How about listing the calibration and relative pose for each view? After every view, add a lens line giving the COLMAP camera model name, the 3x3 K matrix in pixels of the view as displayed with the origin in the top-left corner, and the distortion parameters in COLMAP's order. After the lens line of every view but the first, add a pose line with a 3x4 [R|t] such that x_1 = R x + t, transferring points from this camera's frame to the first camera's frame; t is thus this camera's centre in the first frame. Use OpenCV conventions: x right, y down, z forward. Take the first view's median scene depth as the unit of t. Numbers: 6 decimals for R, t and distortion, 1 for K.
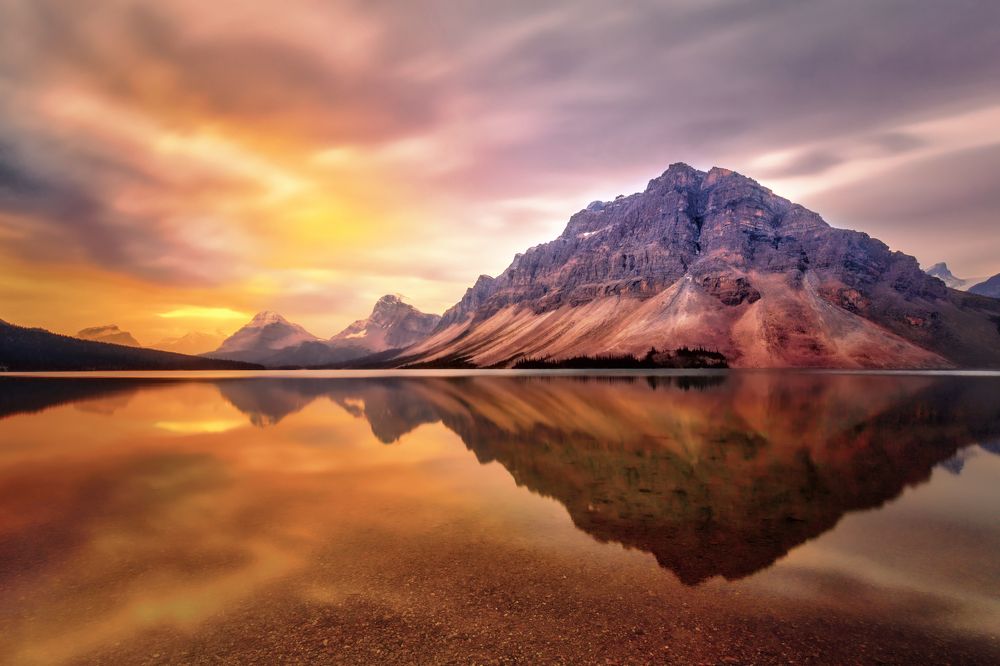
lens RADIAL K [[439.1, 0, 501.1], [0, 439.1, 337.9], [0, 0, 1]] dist [0.002498, -0.000487]
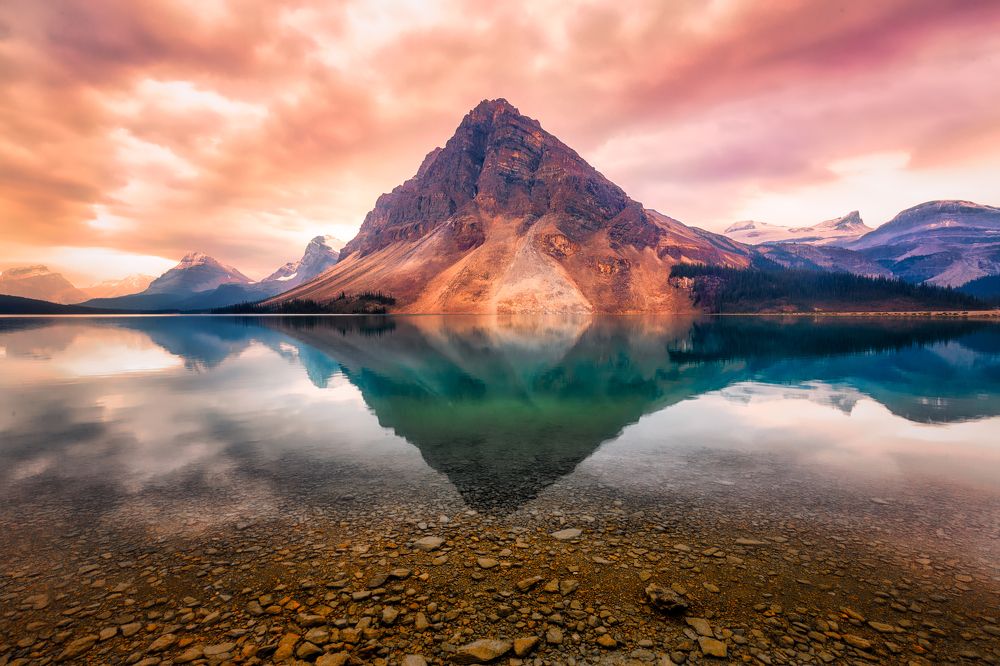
lens RADIAL K [[439.1, 0, 501.7], [0, 439.1, 337.3], [0, 0, 1]] dist [0.002498, -0.000487]
pose [[0.998482, 0.000718, 0.055068, 0.479159], [-0.007545, 0.992270, 0.123868, -0.002837], [-0.054553, -0.124096, 0.990769, -0.010730]]
